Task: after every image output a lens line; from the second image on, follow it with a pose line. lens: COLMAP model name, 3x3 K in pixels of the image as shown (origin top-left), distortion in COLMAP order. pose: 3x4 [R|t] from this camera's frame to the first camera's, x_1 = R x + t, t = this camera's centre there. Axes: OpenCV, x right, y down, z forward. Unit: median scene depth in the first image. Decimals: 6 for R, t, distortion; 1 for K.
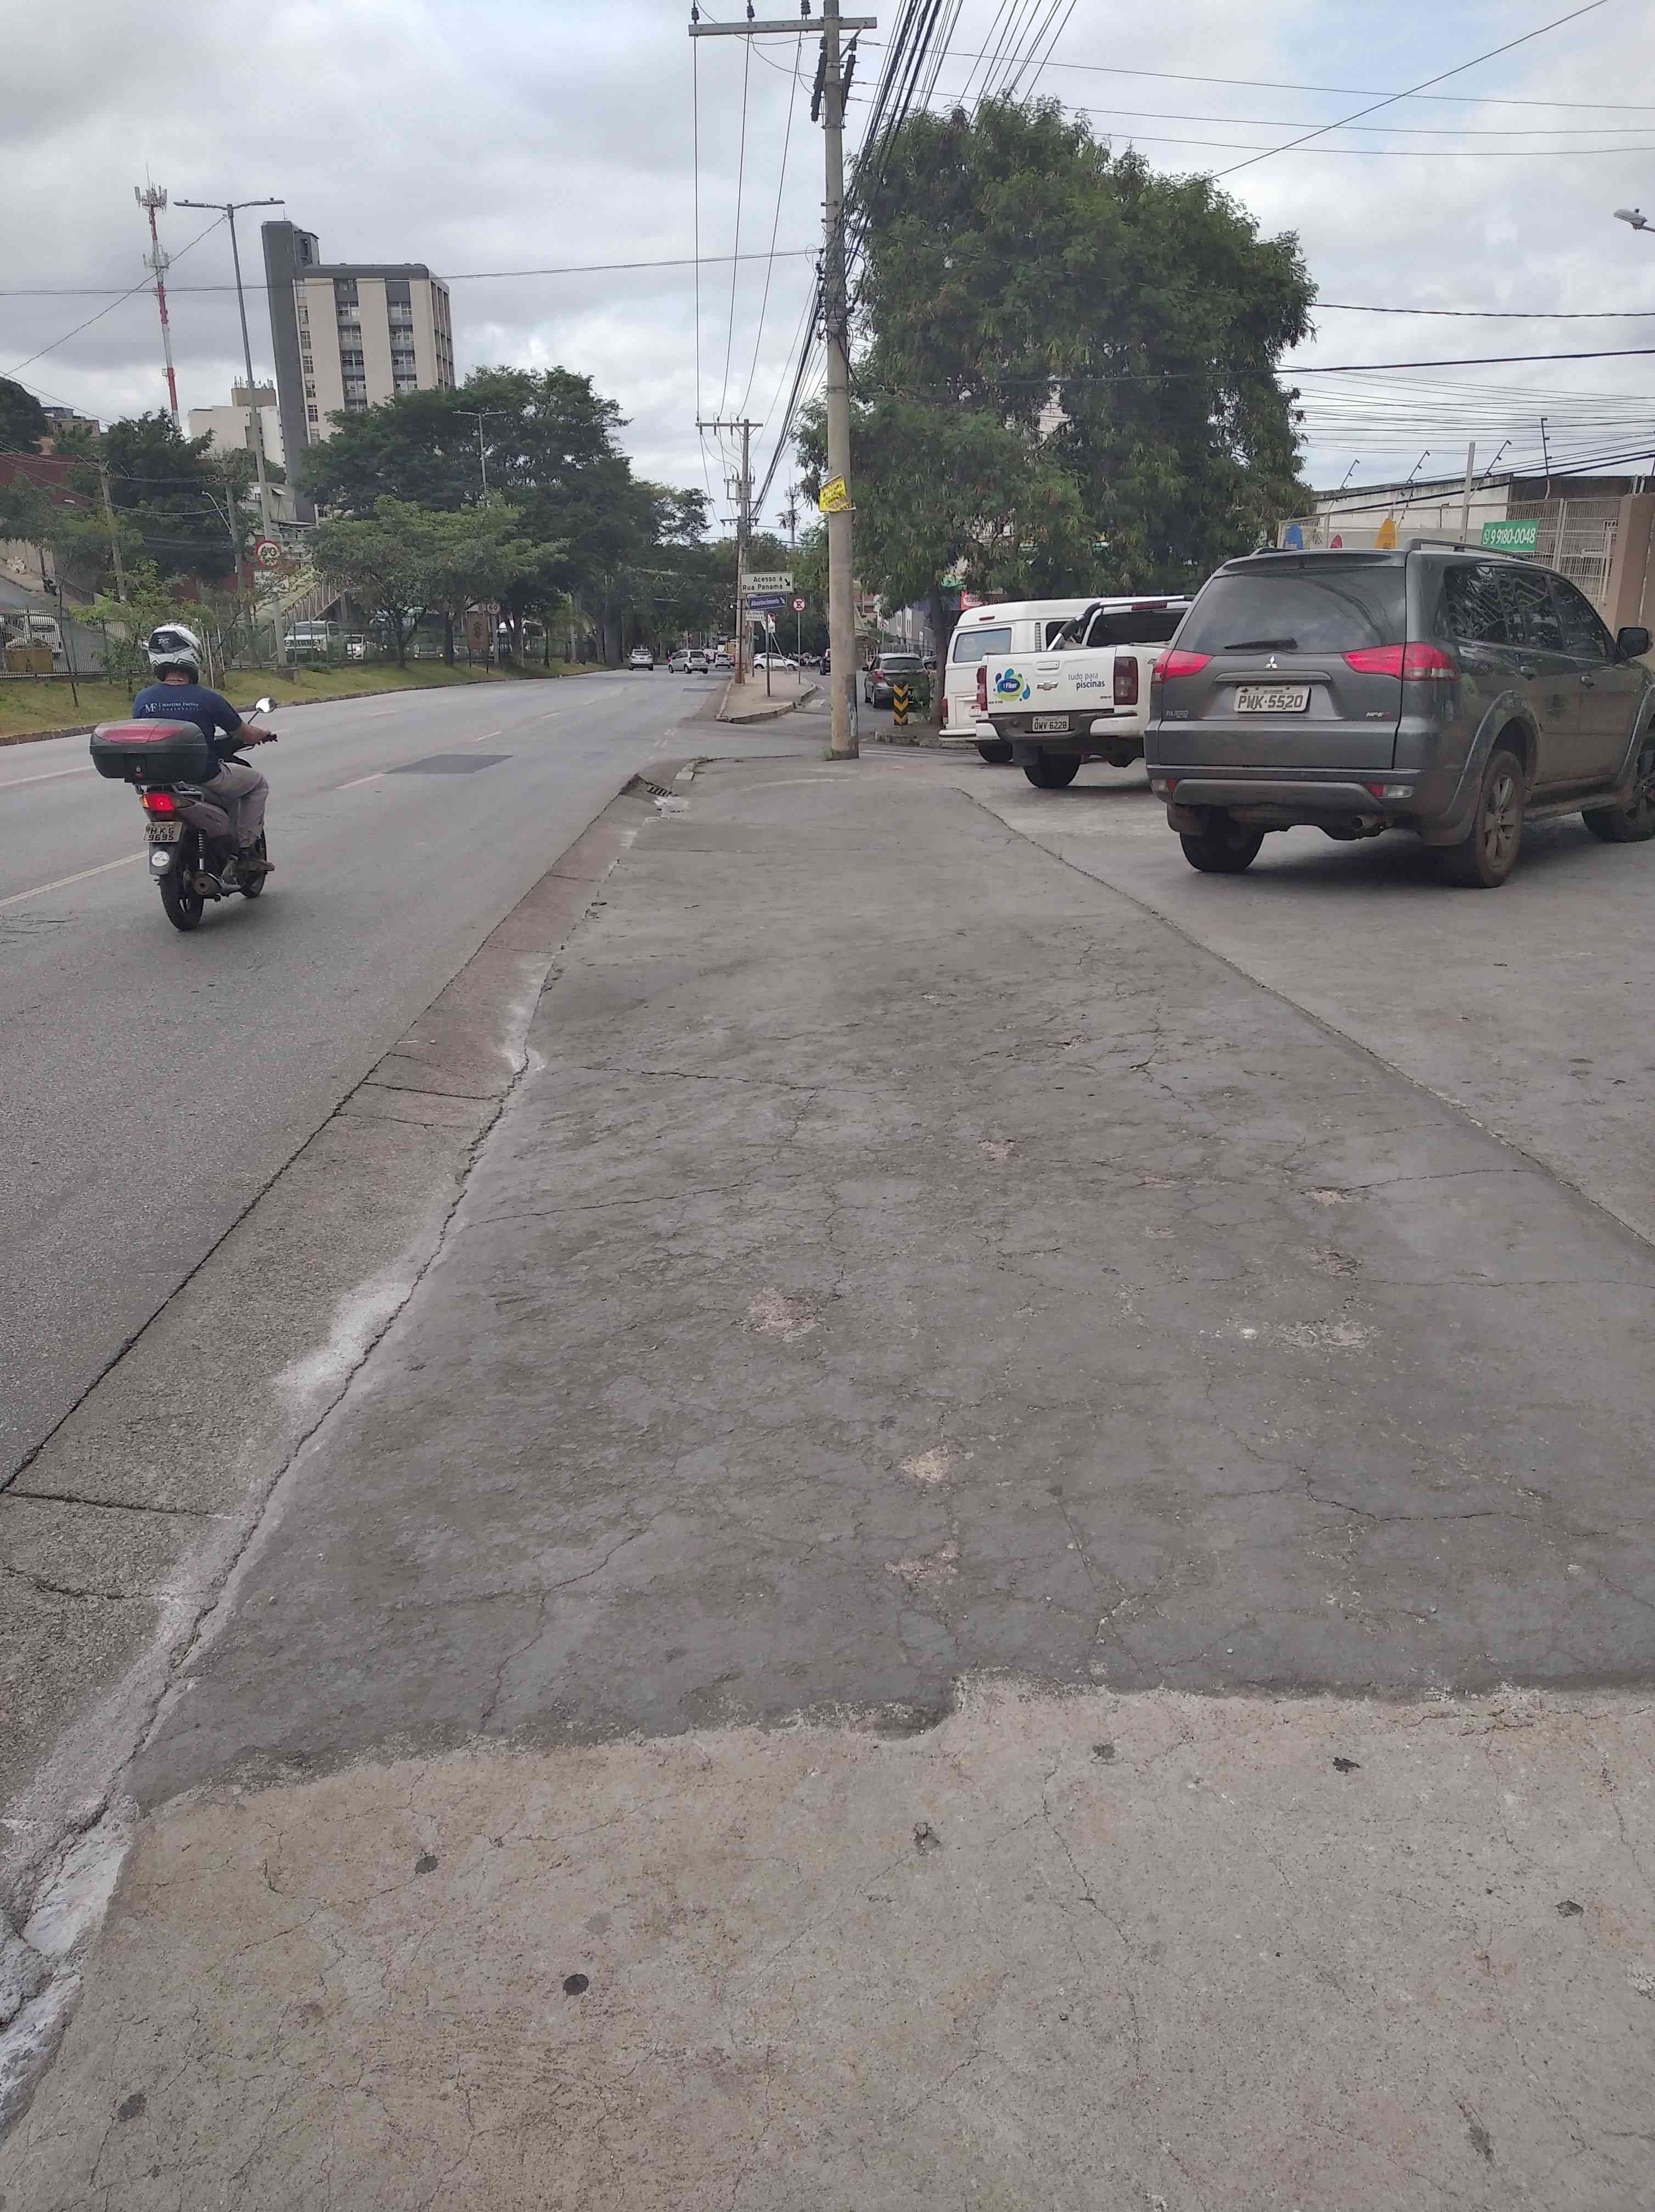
lens RADIAL K [[1713.3, 0, 872.6], [0, 1713.3, 1098.2], [0, 0, 1]] dist [0.023325, -0.114316]
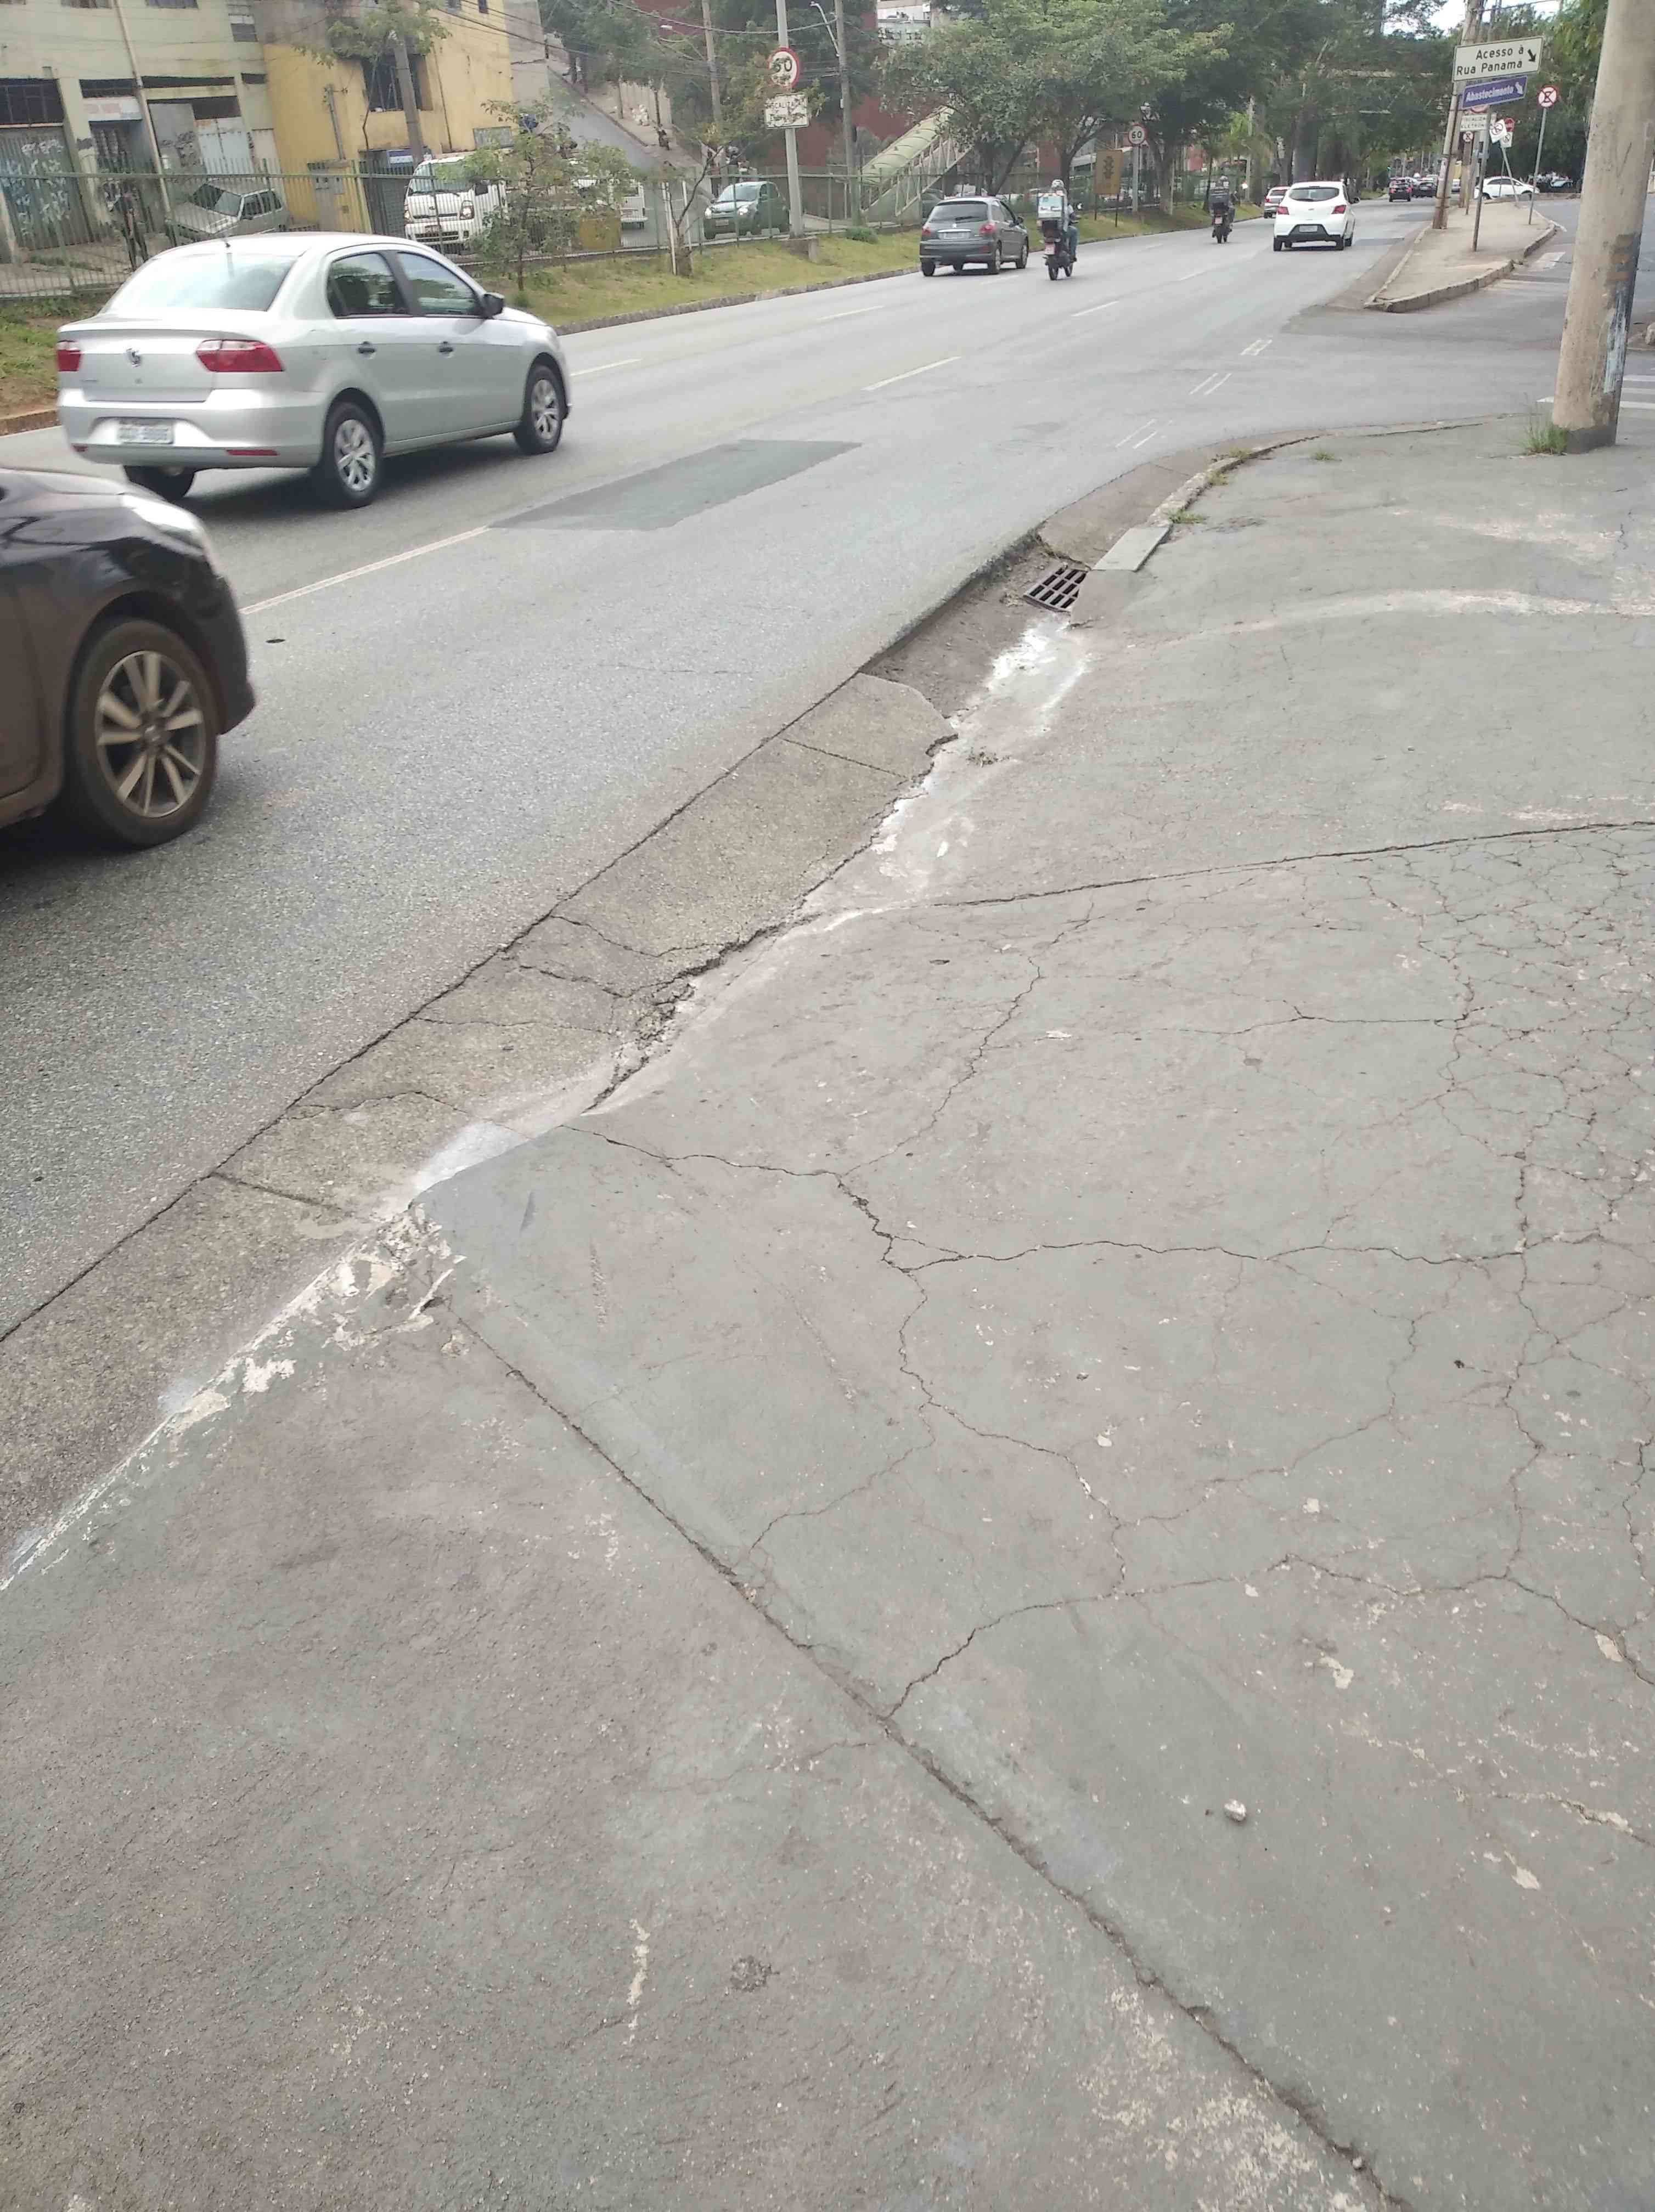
lens RADIAL K [[1569.4, 0, 829.6], [0, 1569.4, 1063.7], [0, 0, 1]] dist [-0.001449, -0.002606]
pose [[0.911712, 0.156504, -0.379851, -0.076861], [-0.055879, 0.963244, 0.262751, -0.772974], [0.407011, -0.218328, 0.886947, 2.915349]]
